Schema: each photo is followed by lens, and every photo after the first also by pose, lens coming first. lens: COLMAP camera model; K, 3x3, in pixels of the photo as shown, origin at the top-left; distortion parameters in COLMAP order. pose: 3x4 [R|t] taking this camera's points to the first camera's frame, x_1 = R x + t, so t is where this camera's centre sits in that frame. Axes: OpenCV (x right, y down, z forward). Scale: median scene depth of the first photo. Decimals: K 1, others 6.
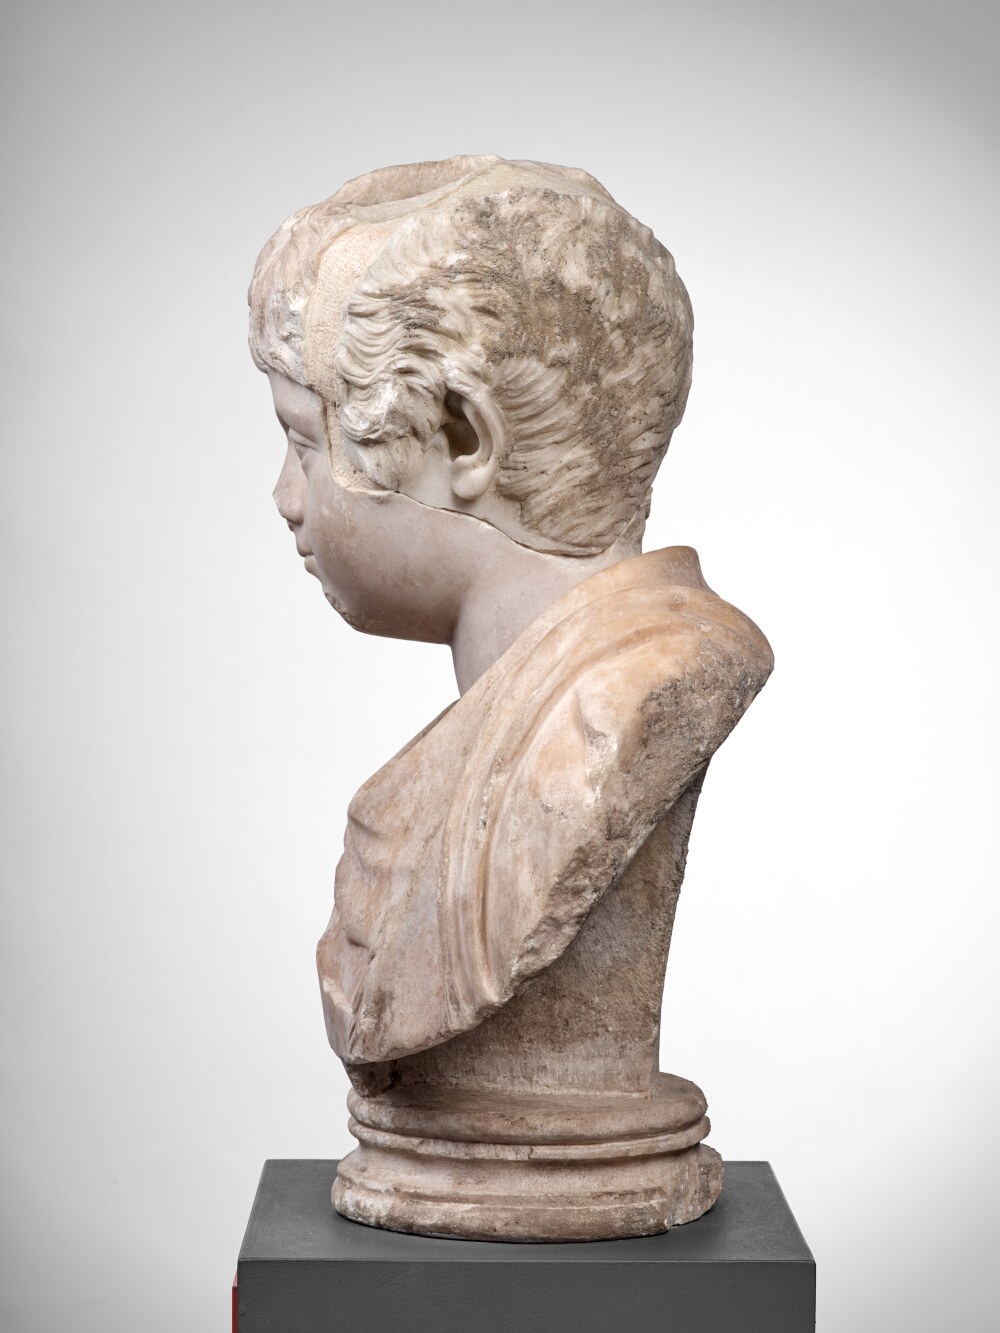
lens RADIAL K [[2457.1, 0, 500.0], [0, 2457.1, 666.5], [0, 0, 1]] dist [0.011229, 0.033970]
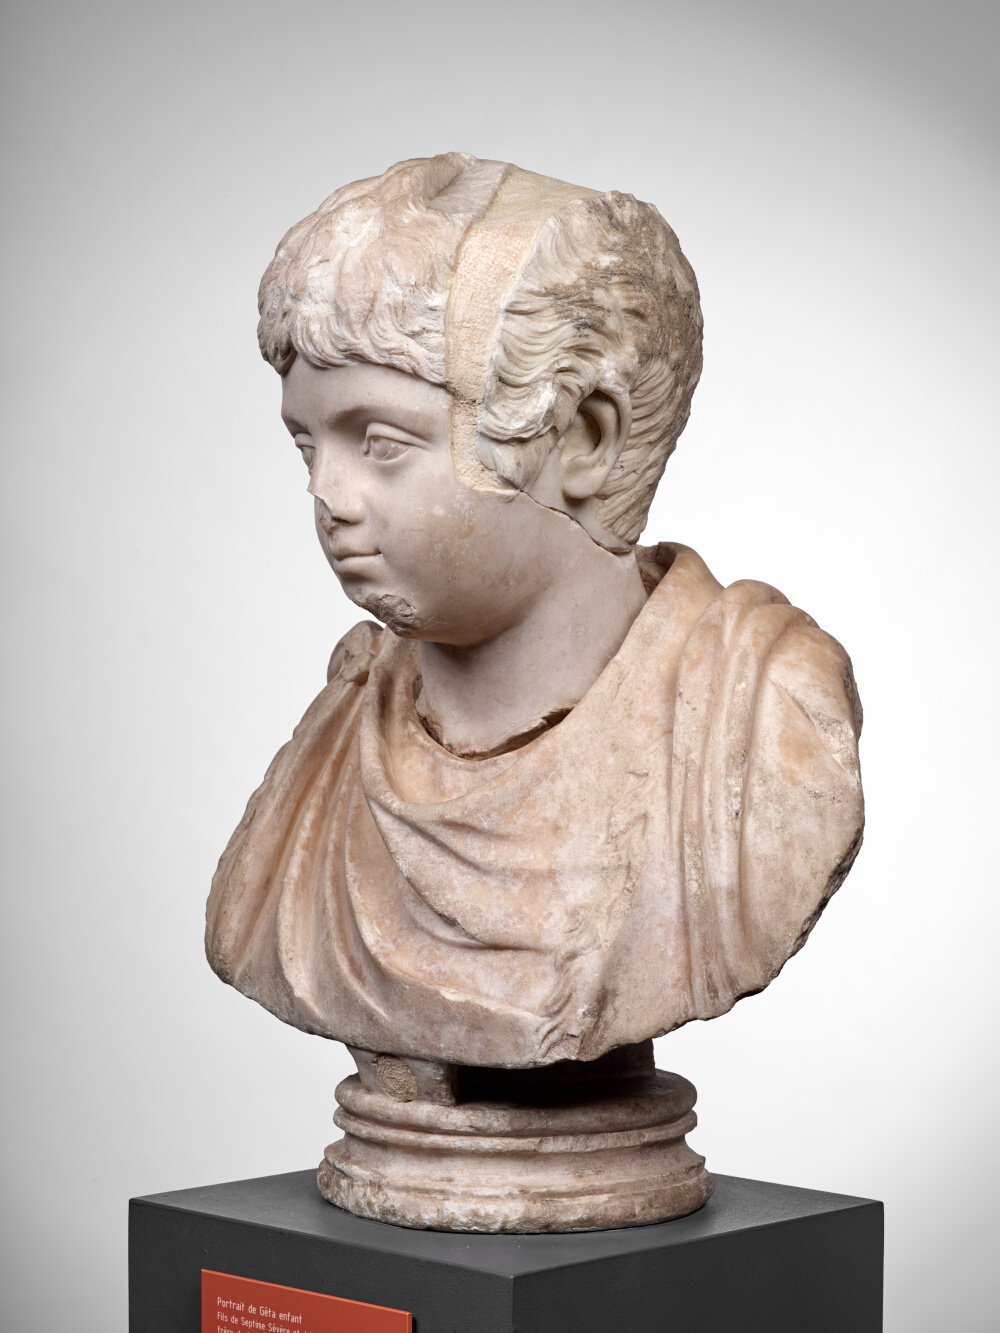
lens RADIAL K [[2457.1, 0, 500.0], [0, 2457.1, 666.5], [0, 0, 1]] dist [0.011229, 0.033970]
pose [[0.875073, -0.037741, 0.482518, -0.546898], [0.036248, 0.999266, 0.012420, -0.013113], [-0.482632, 0.006622, 0.875798, 0.136764]]
